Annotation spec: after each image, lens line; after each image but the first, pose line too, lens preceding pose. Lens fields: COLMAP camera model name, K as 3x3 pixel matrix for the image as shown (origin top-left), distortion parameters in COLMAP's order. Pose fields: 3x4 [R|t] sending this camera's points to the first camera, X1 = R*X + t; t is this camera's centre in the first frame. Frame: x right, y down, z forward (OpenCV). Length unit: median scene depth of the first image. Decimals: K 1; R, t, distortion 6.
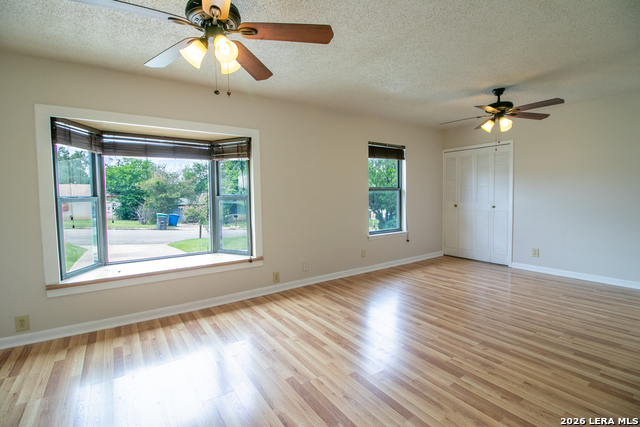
lens RADIAL K [[295.4, 0, 317.9], [0, 295.4, 210.7], [0, 0, 1]] dist [-0.007024, -0.007616]
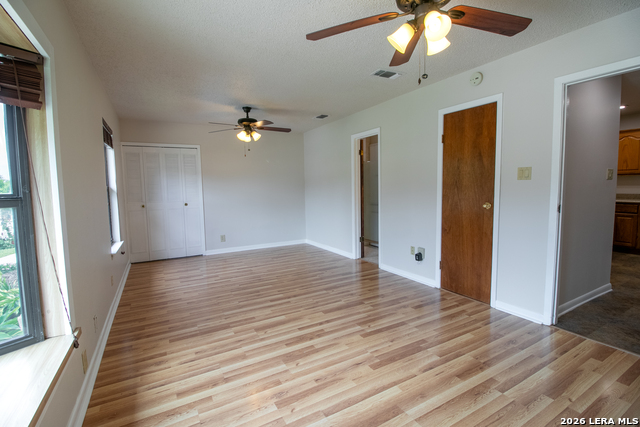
lens RADIAL K [[295.4, 0, 318.5], [0, 295.4, 211.4], [0, 0, 1]] dist [-0.007024, -0.007616]
pose [[0.096342, -0.069200, 0.992940, -0.662228], [0.074865, 0.995258, 0.062098, -0.029483], [-0.992529, 0.068354, 0.101066, 0.631428]]
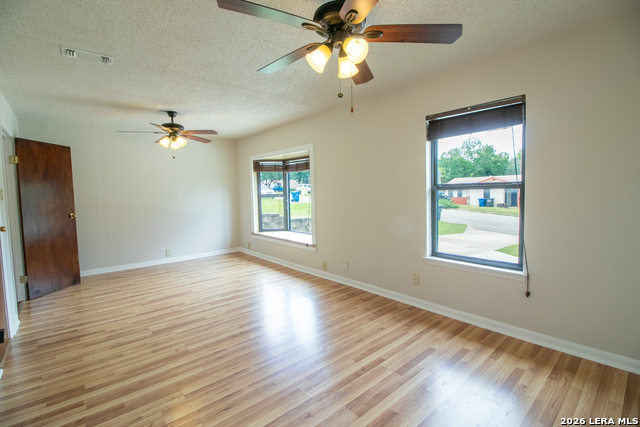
lens RADIAL K [[295.4, 0, 318.6], [0, 295.4, 210.8], [0, 0, 1]] dist [-0.007024, -0.007616]
pose [[0.111410, 0.075828, -0.990877, 1.156898], [-0.036118, 0.996735, 0.072216, -0.086305], [0.993118, 0.027743, 0.113785, 0.971189]]
